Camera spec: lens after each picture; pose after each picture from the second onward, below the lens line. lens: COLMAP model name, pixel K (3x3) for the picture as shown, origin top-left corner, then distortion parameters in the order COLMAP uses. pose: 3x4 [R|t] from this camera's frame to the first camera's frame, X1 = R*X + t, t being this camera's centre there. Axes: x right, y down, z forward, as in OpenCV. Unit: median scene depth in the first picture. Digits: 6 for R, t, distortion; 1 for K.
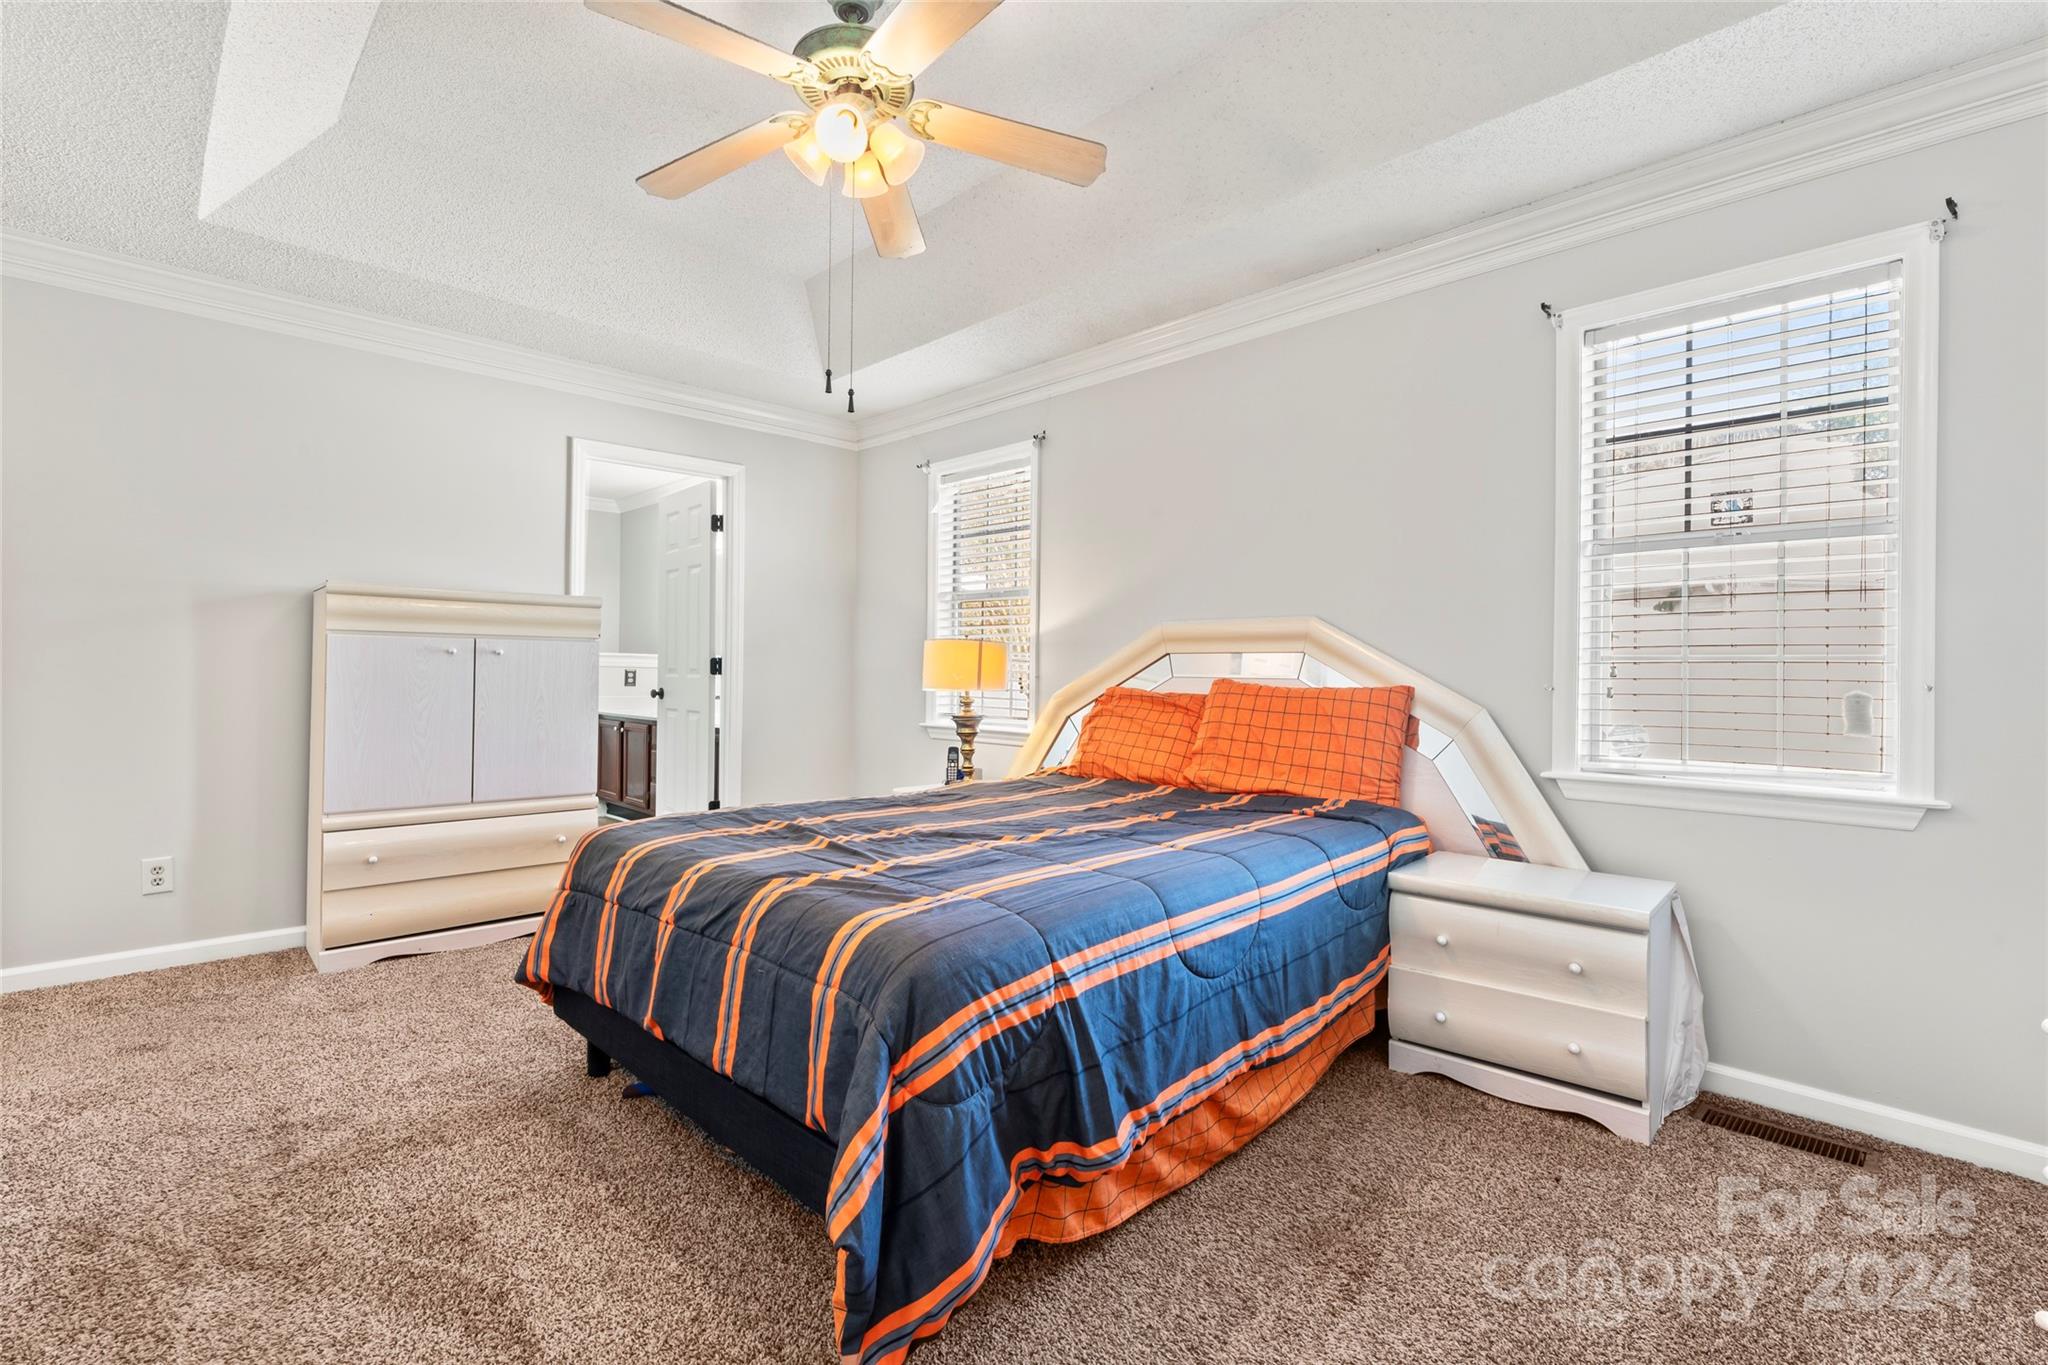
lens RADIAL K [[951.7, 0, 1019.0], [0, 951.7, 669.5], [0, 0, 1]] dist [-0.001597, -0.000268]
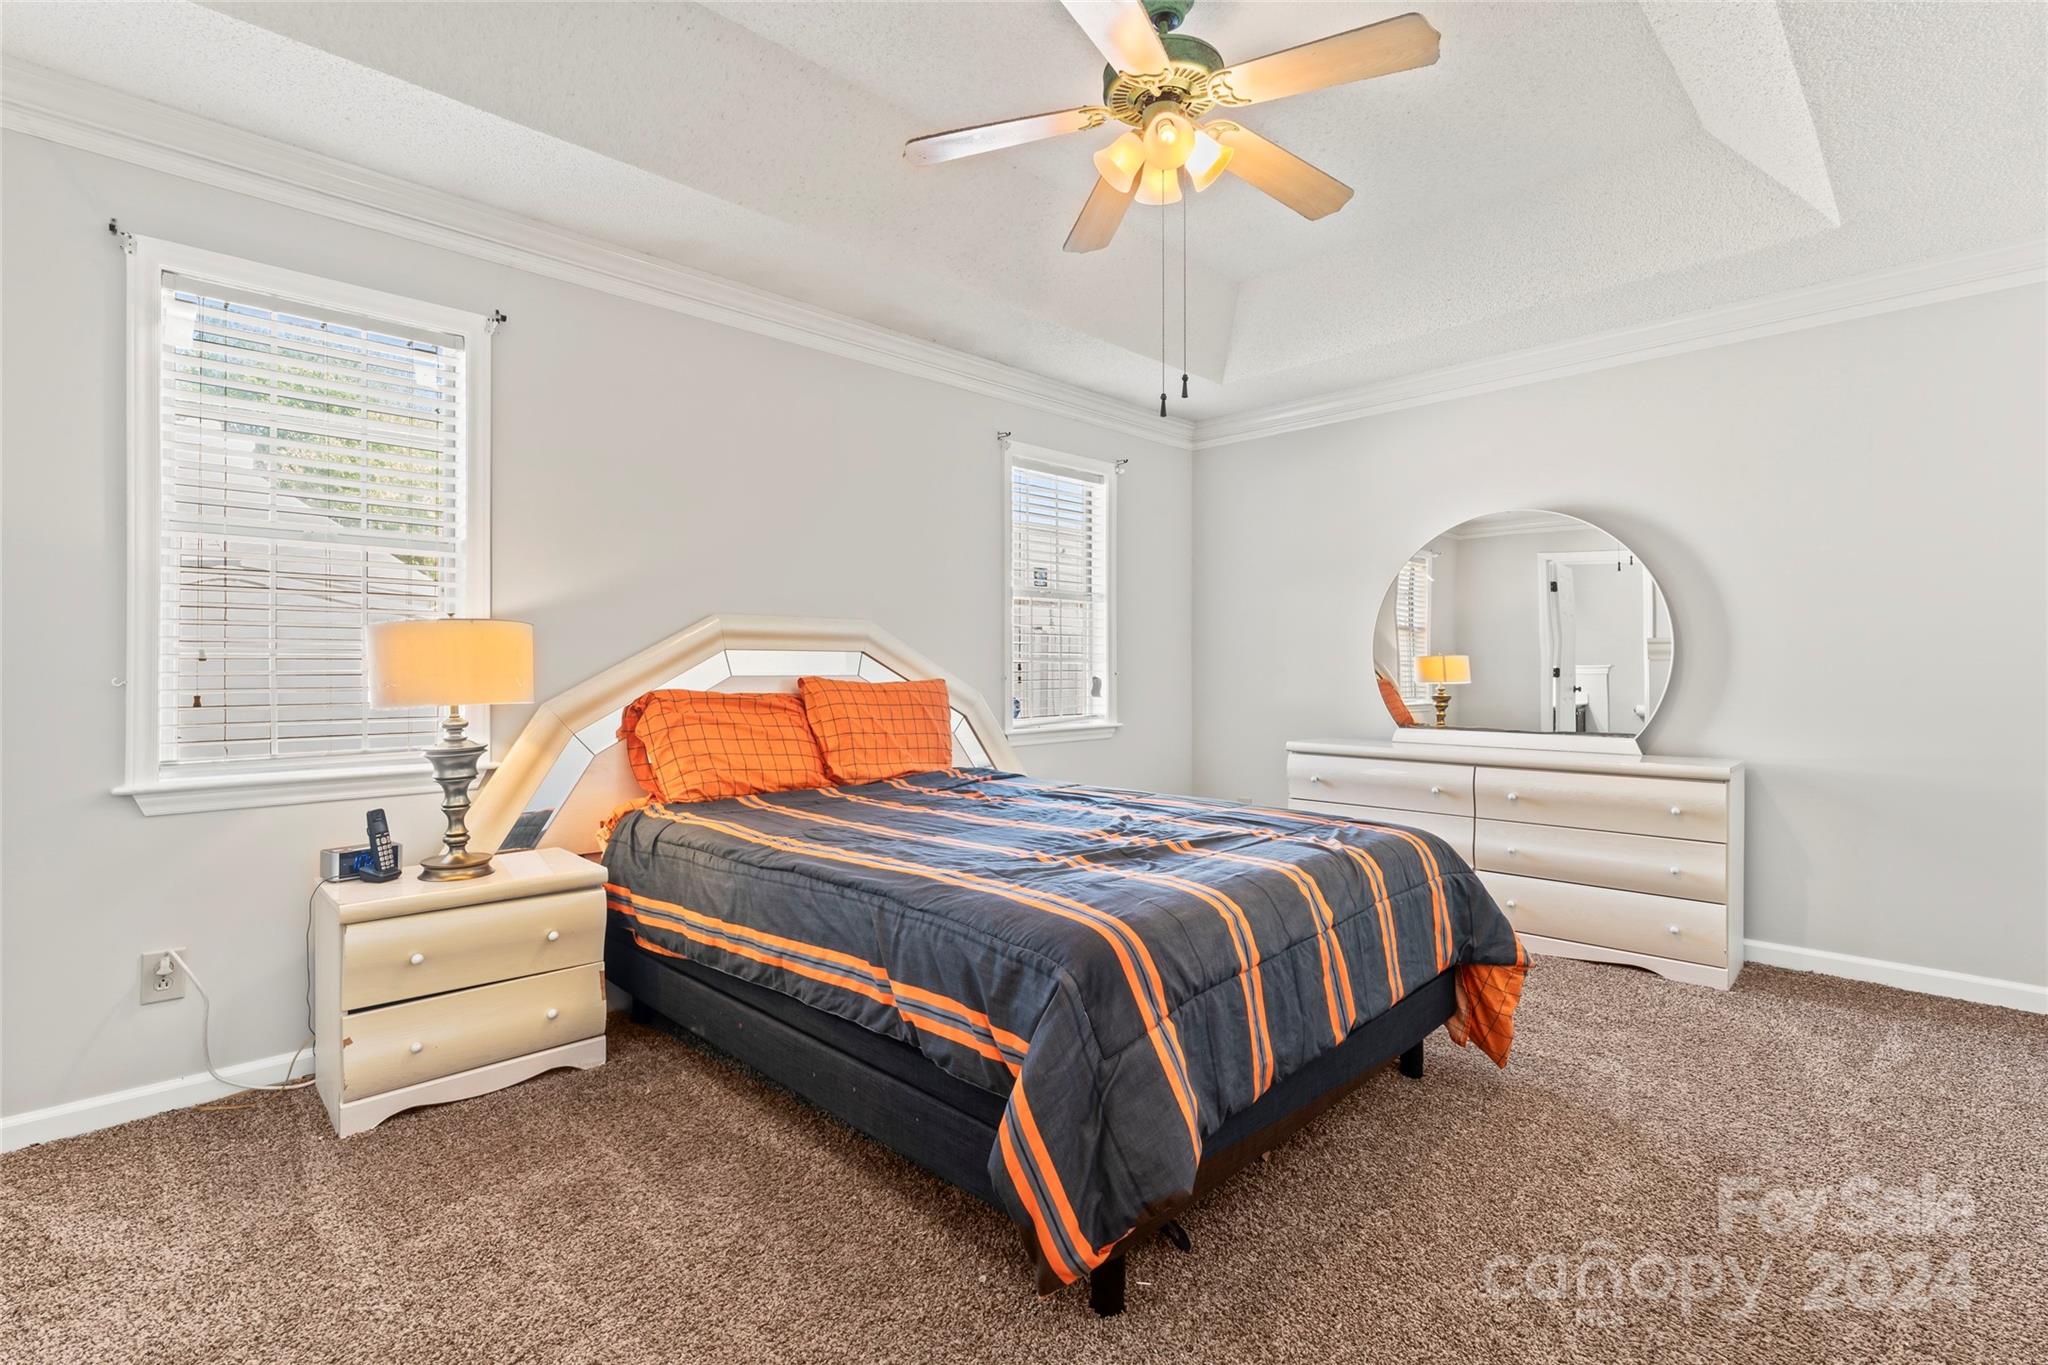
lens RADIAL K [[933.5, 0, 1024.0], [0, 933.5, 682.5], [0, 0, 1]] dist [-0.012473, -0.000144]
pose [[-0.022966, -0.028715, 0.999324, -0.776342], [-0.005896, 0.999574, 0.028587, -0.014134], [-0.999719, -0.005235, -0.023126, 0.786744]]
